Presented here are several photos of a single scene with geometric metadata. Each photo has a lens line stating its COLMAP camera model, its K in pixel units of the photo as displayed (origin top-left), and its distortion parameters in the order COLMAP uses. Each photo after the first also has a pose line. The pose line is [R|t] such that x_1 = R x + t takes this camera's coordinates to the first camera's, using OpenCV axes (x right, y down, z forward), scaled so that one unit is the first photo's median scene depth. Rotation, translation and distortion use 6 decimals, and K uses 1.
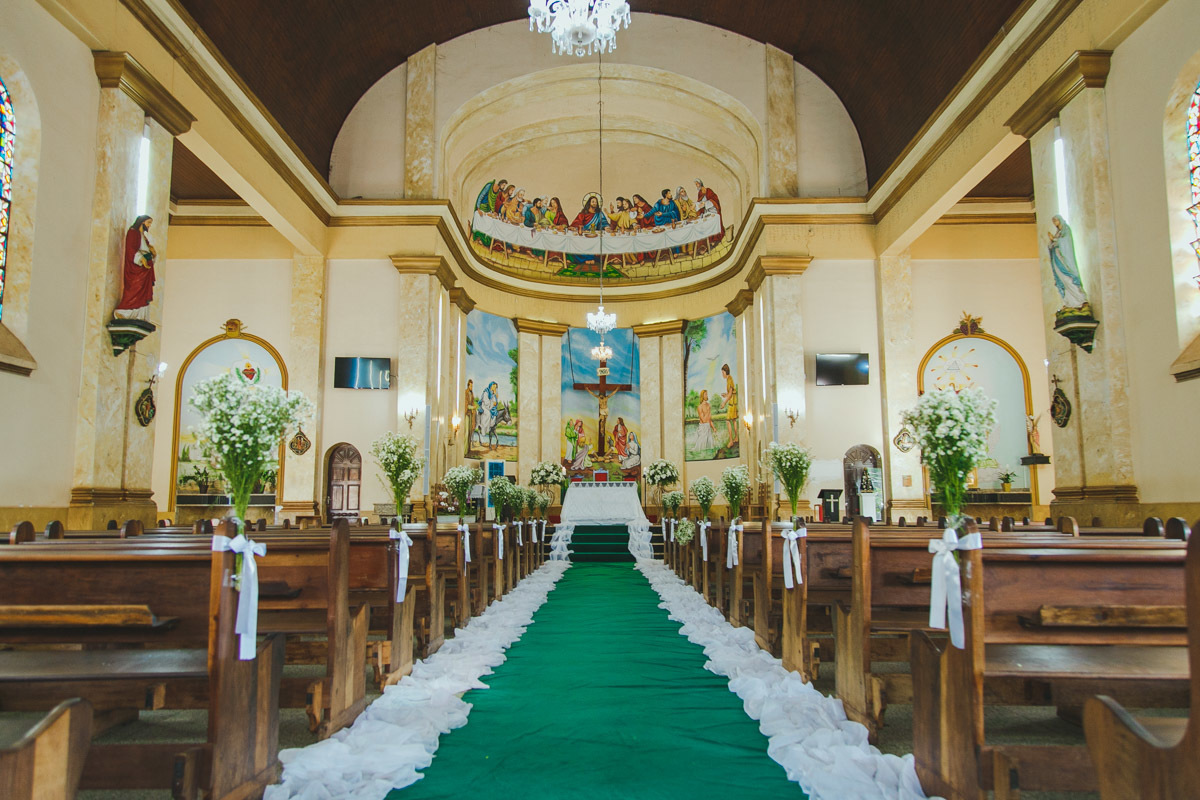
lens RADIAL K [[827.1, 0, 600.0], [0, 827.1, 397.5], [0, 0, 1]] dist [-0.001713, -0.000174]
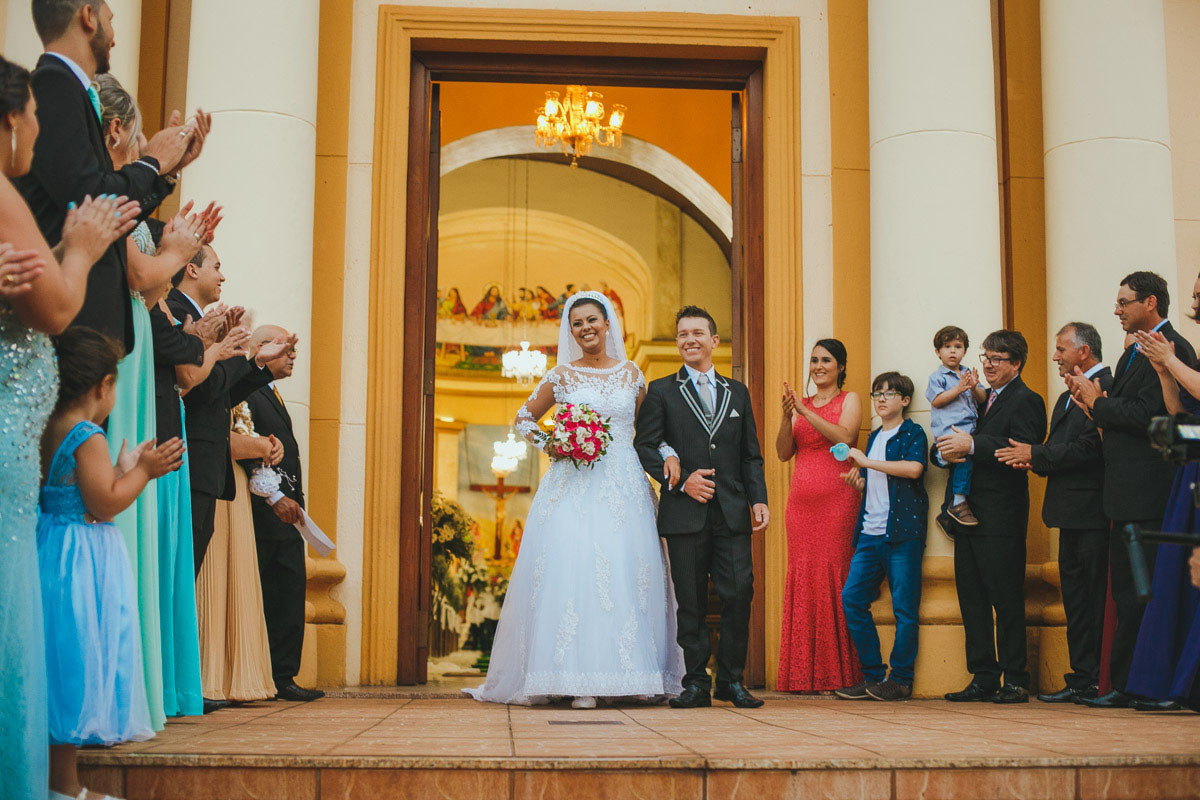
lens RADIAL K [[1750.5, 0, 600.5], [0, 1750.5, 399.8], [0, 0, 1]] dist [0.007810, 0.000000]
pose [[0.997086, 0.020673, 0.073430, -0.031924], [-0.020745, 0.999785, 0.000222, -0.116628], [-0.073410, -0.001745, 0.997300, -1.023769]]
